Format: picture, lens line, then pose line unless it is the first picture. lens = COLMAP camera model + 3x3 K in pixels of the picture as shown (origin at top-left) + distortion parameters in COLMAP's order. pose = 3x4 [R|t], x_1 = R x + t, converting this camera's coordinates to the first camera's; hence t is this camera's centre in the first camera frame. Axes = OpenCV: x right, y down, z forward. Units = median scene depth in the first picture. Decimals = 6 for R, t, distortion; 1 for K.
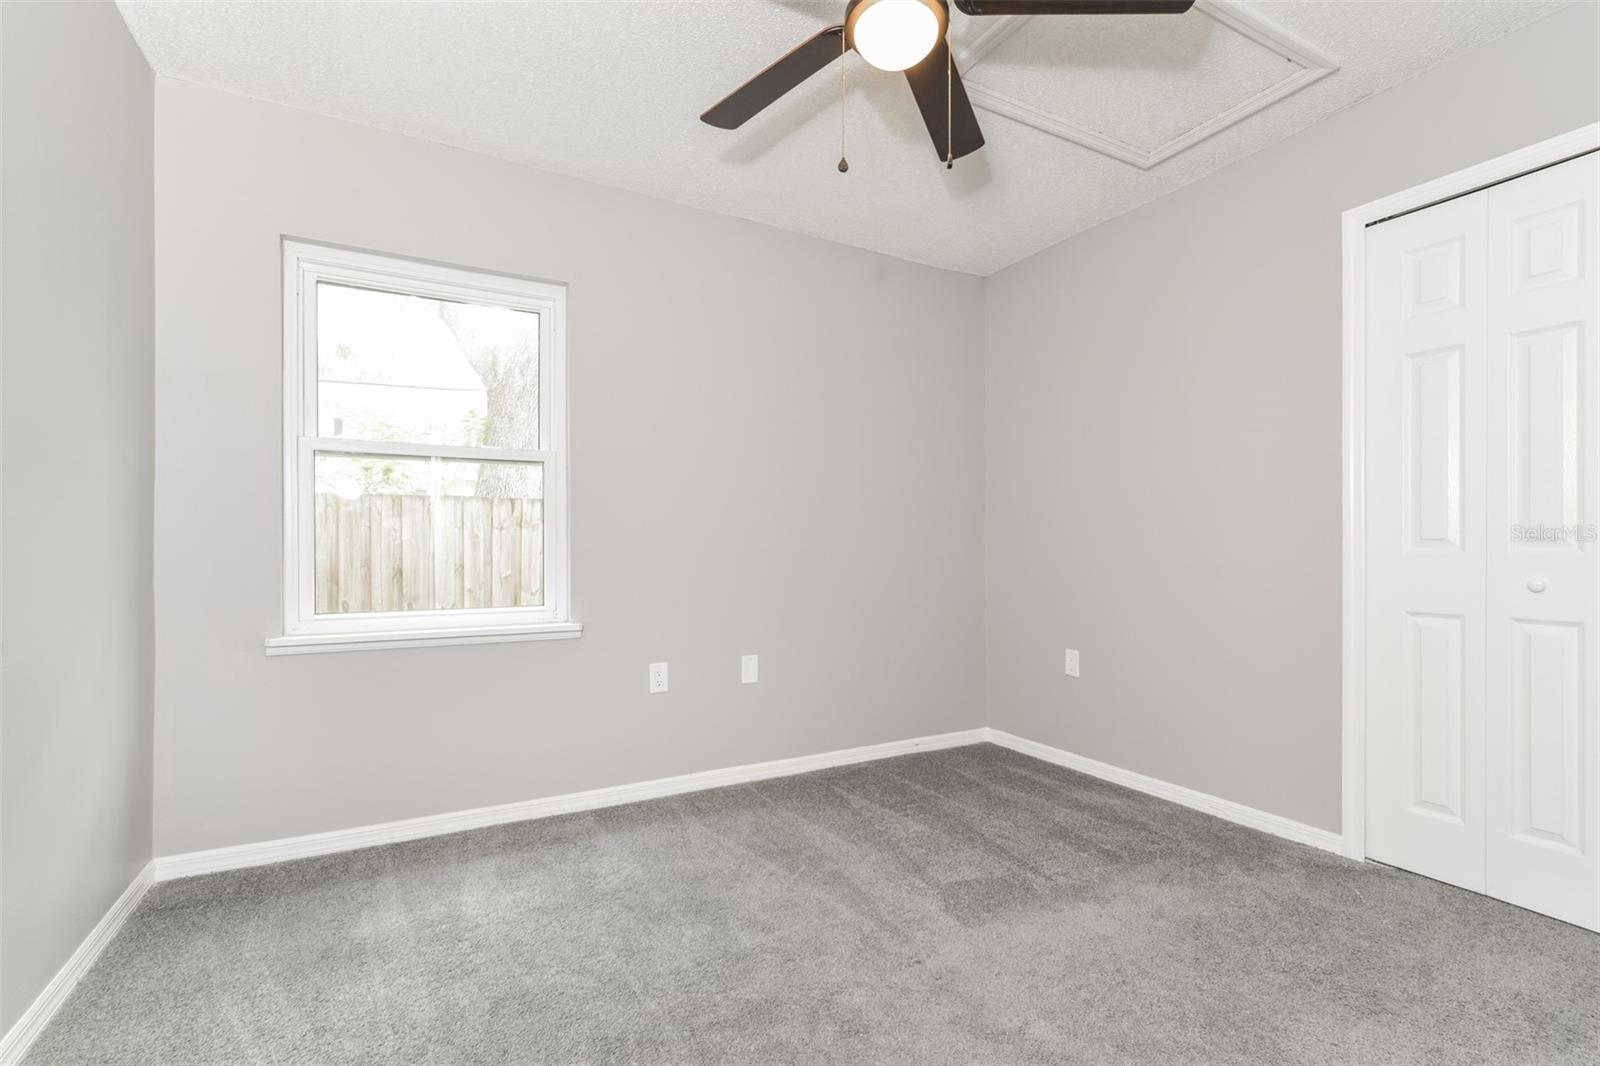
lens RADIAL K [[725.7, 0, 793.7], [0, 725.7, 562.7], [0, 0, 1]] dist [0.002871, 0.000823]
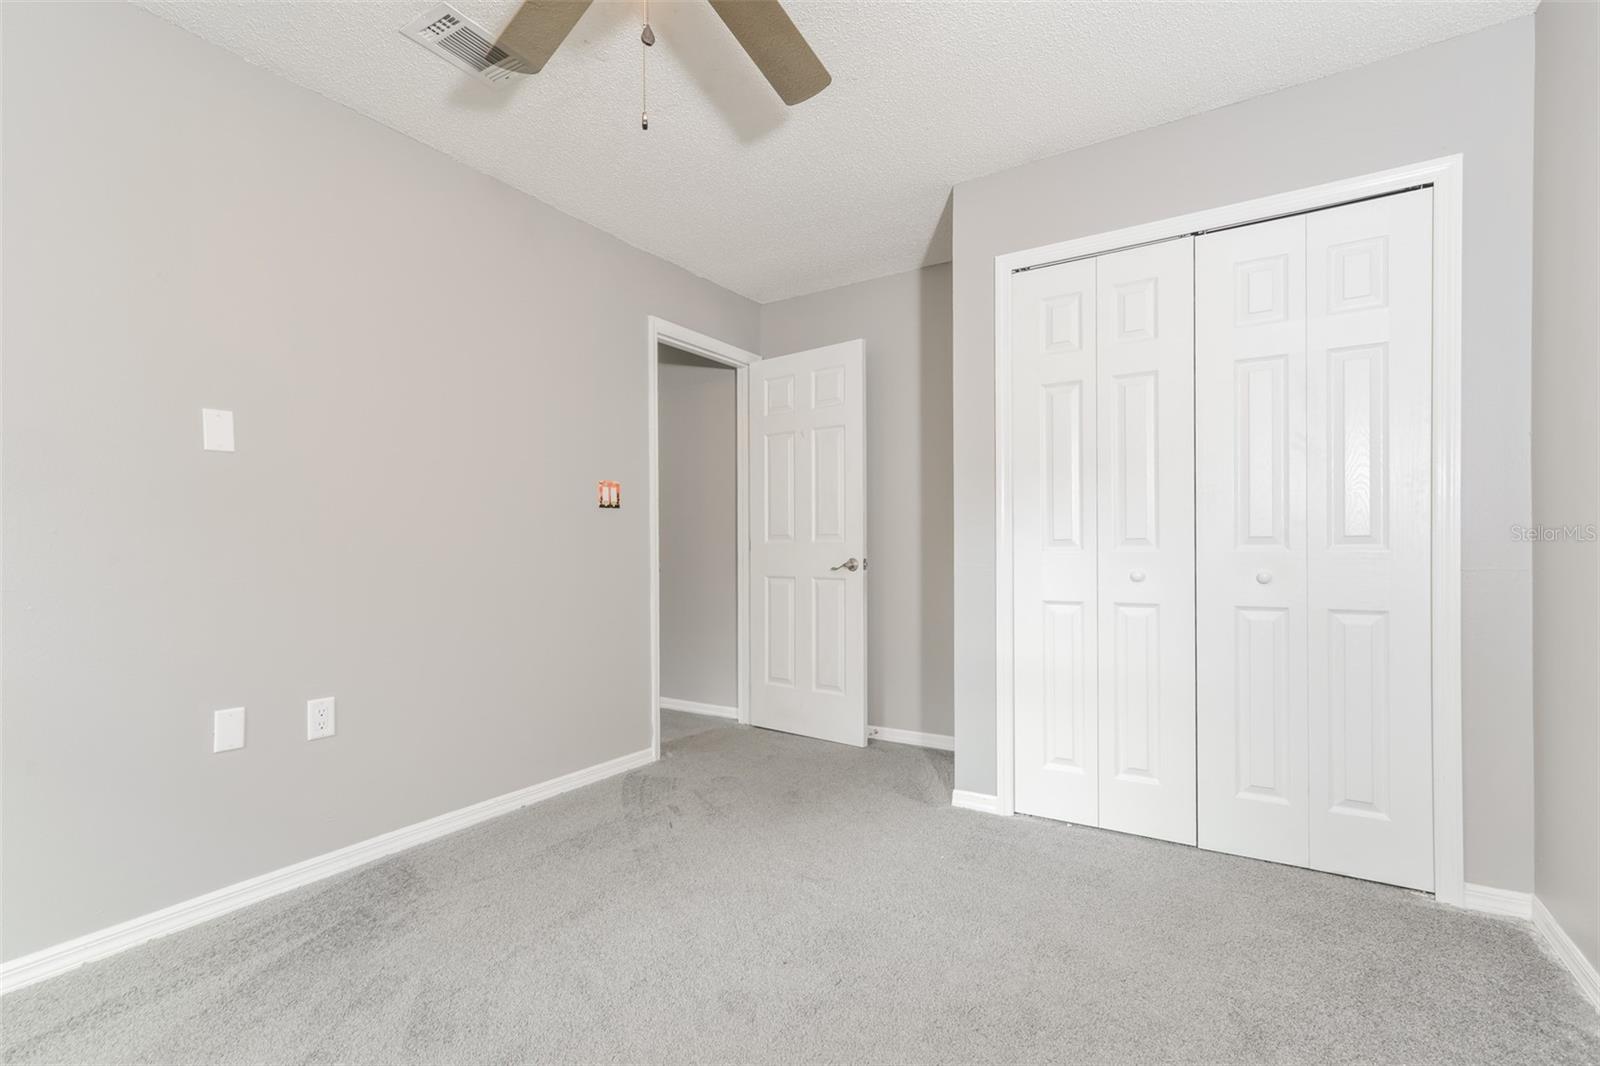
lens RADIAL K [[725.2, 0, 807.5], [0, 725.2, 546.1], [0, 0, 1]] dist [0.001650, 0.000603]
pose [[0.863906, -0.004009, 0.503637, -0.100550], [0.016036, 0.999680, -0.019549, -0.004073], [-0.503397, 0.024965, 0.863694, 0.191266]]
